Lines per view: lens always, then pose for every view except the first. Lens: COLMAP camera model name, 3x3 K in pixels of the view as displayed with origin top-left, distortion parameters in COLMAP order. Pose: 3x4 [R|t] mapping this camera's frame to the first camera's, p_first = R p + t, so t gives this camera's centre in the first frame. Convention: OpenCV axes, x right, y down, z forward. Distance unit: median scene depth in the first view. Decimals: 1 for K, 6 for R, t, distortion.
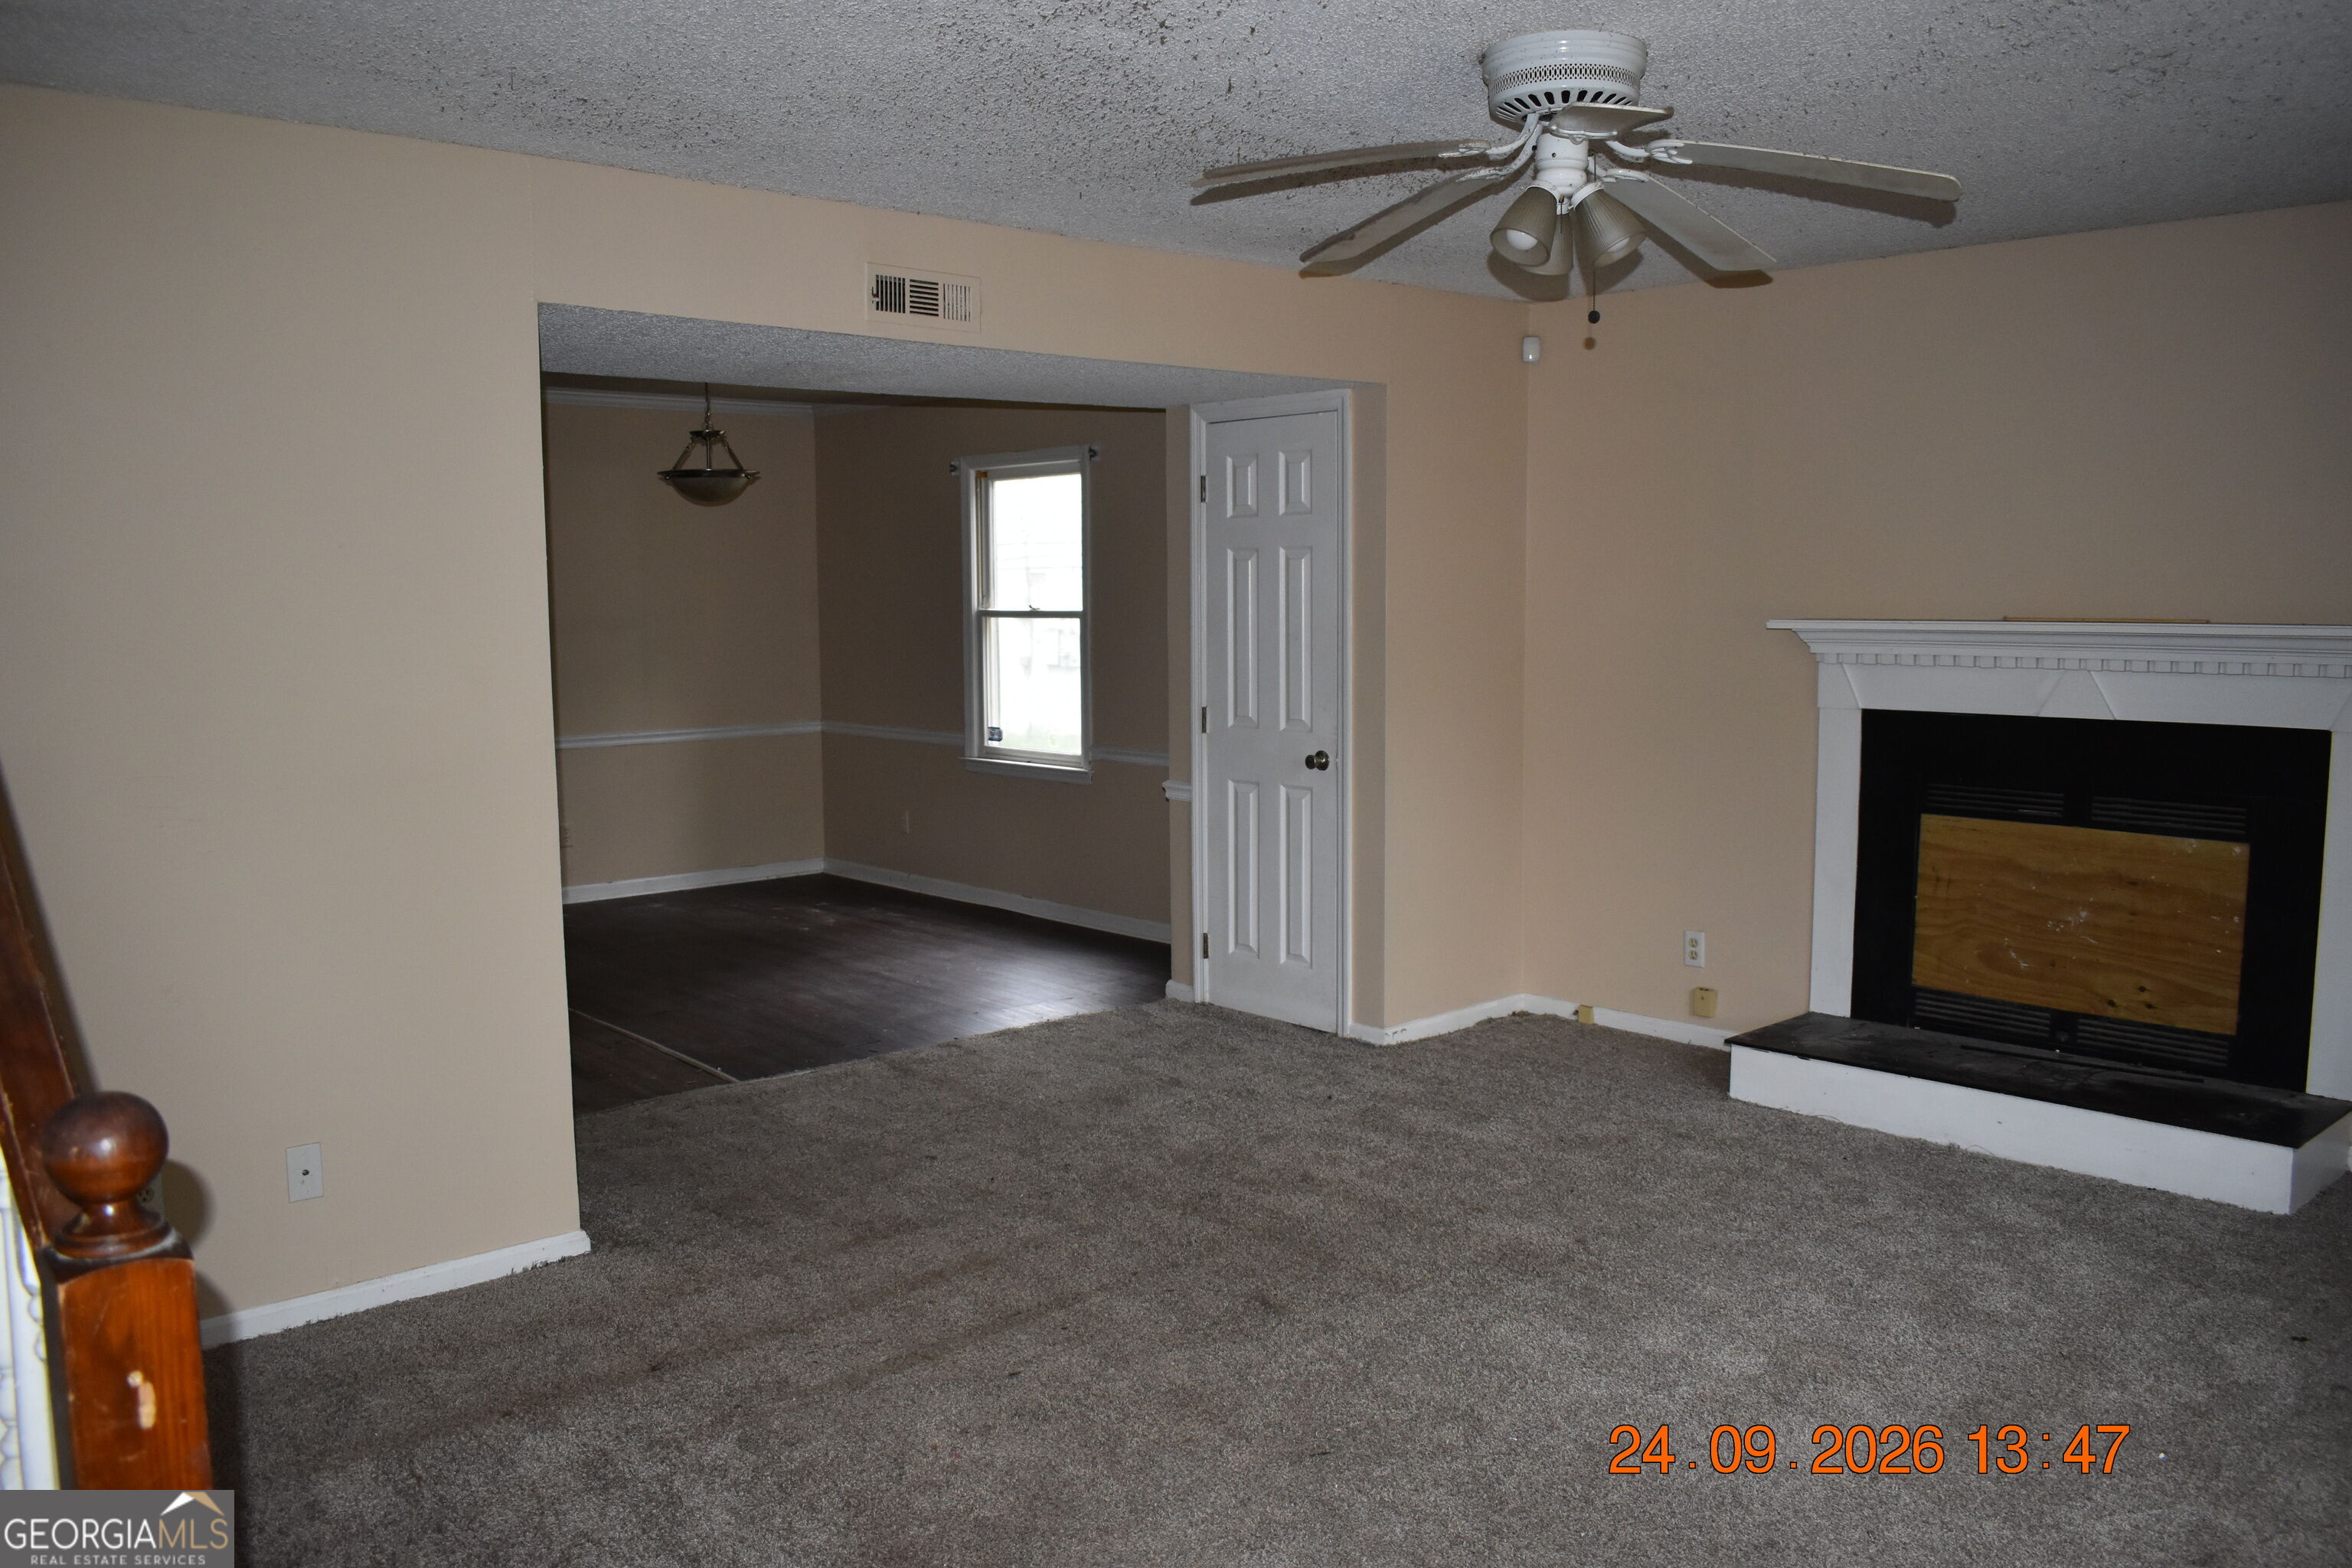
lens RADIAL K [[1849.0, 0, 1175.4], [0, 1849.0, 784.5], [0, 0, 1]] dist [-0.083213, 0.016051]
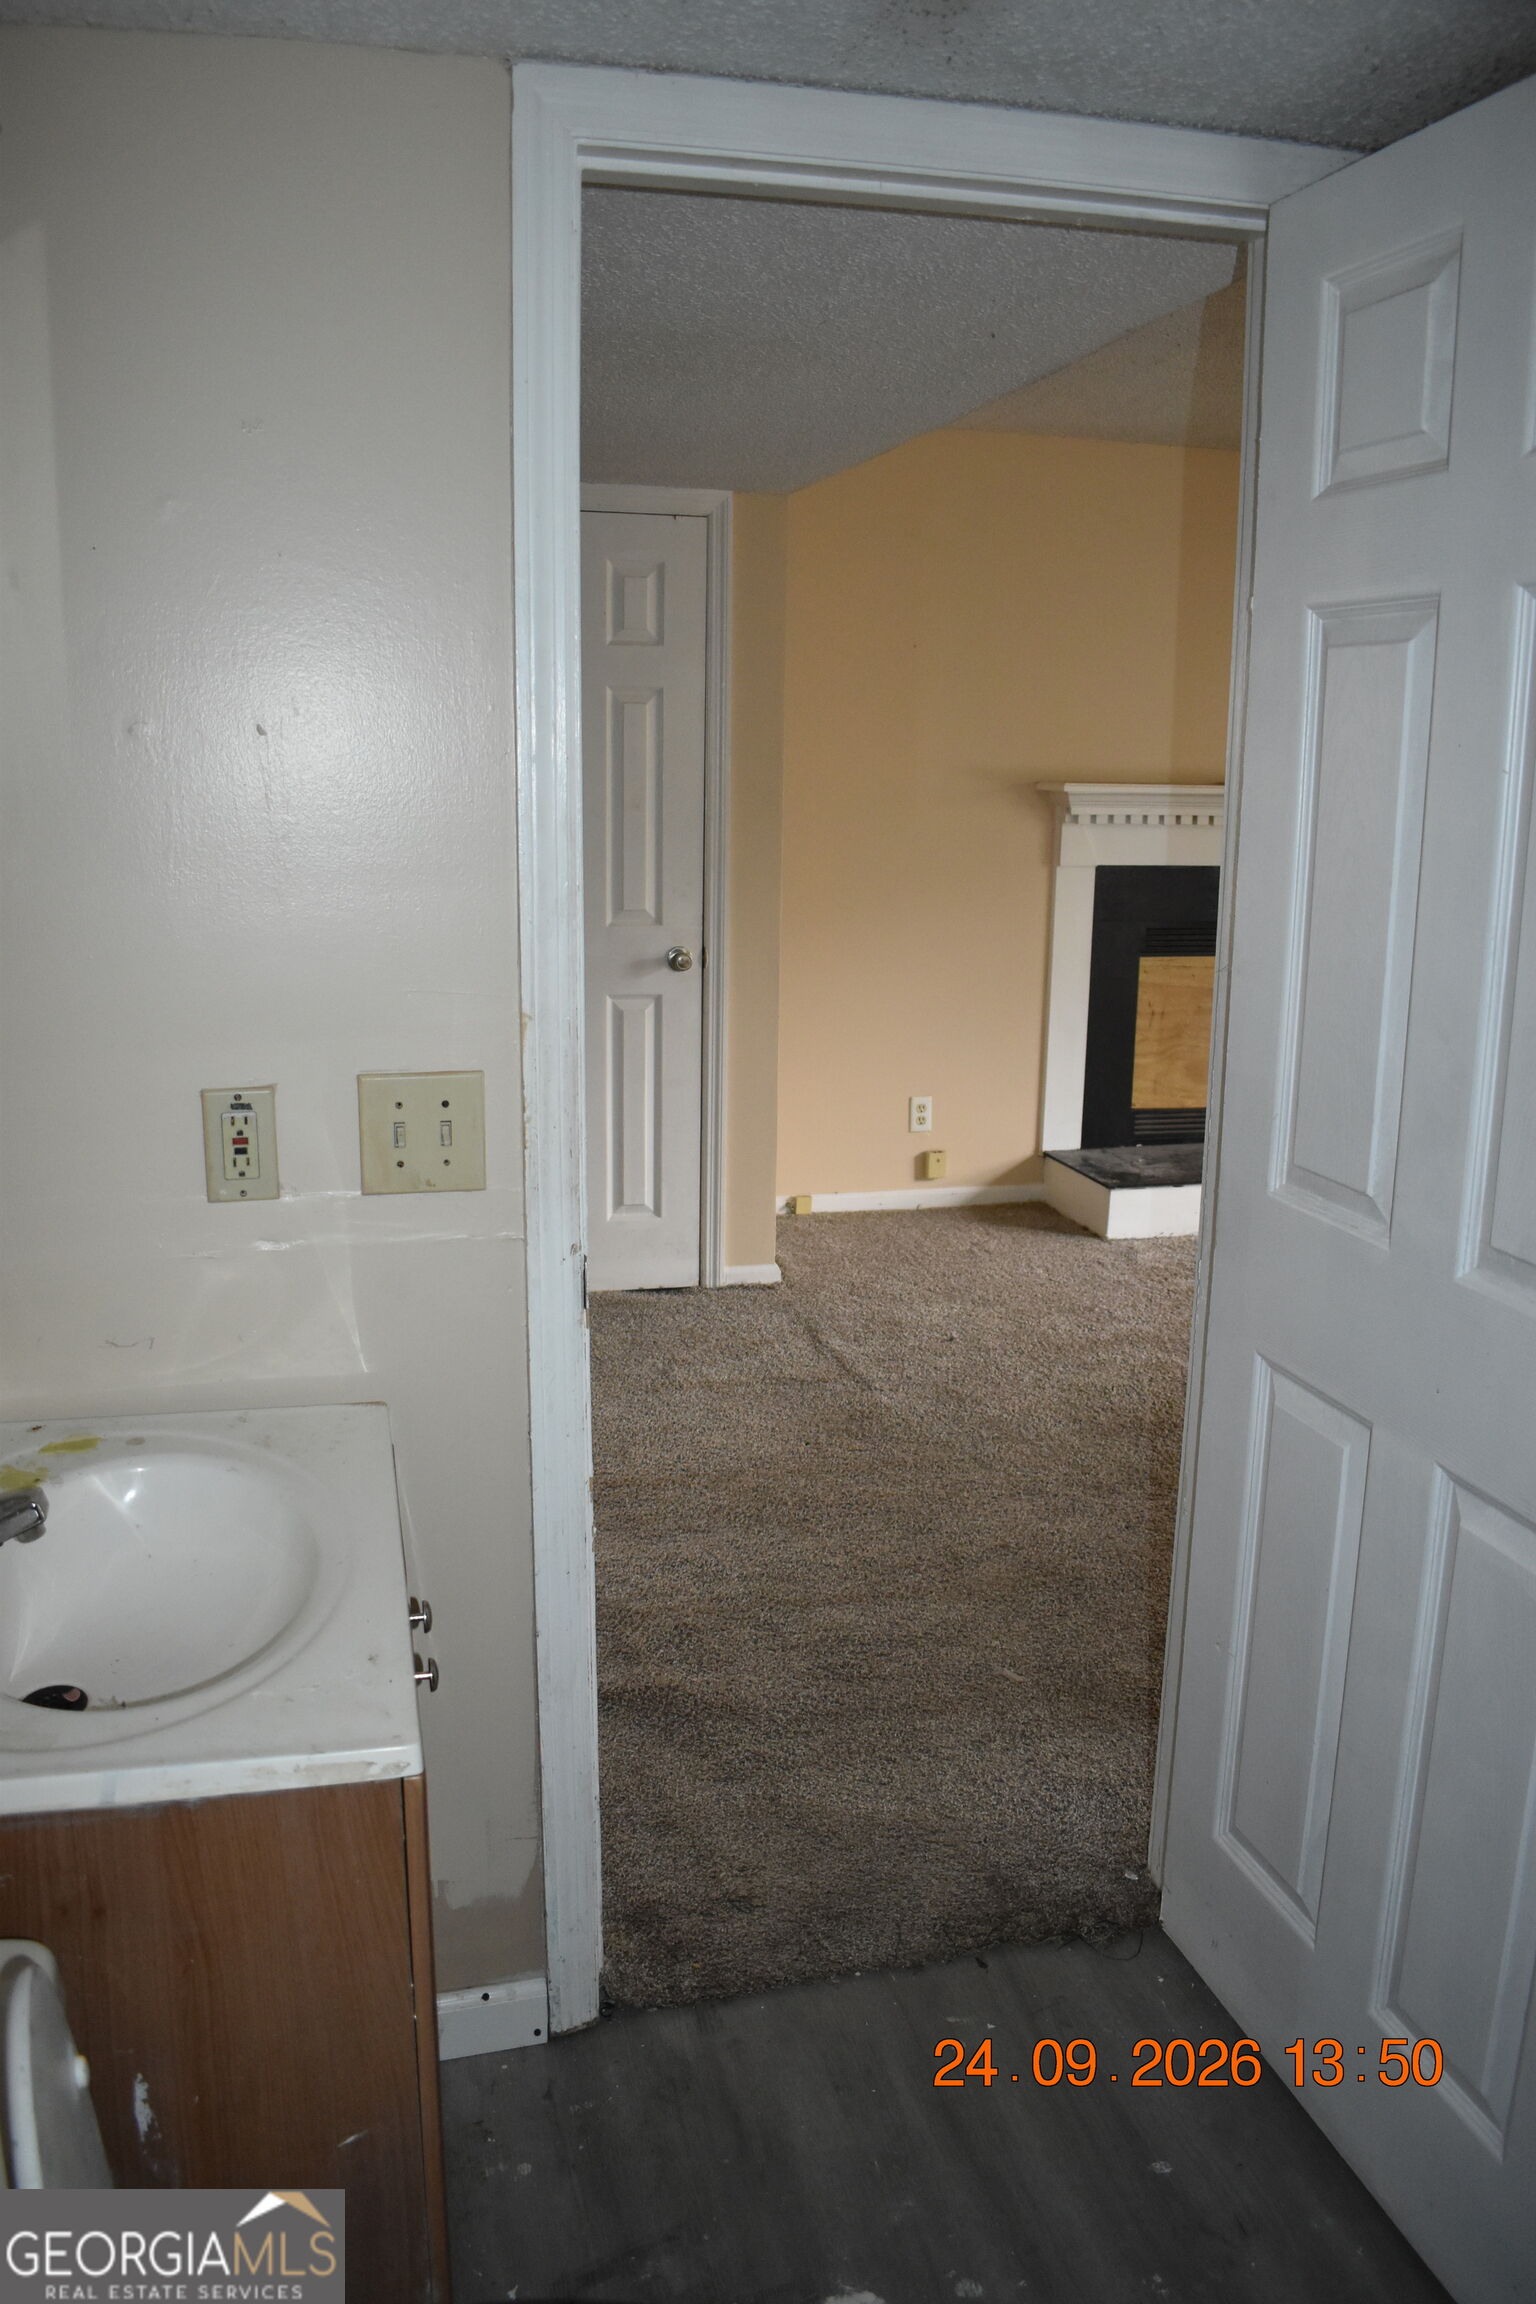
lens RADIAL K [[1811.2, 0, 768.8], [0, 1811.2, 1152.2], [0, 0, 1]] dist [-0.083213, 0.016051]
pose [[0.466345, -0.177827, 0.866545, -0.673280], [0.072543, 0.983975, 0.162885, -0.062454], [-0.881624, -0.013099, 0.471771, 0.663954]]
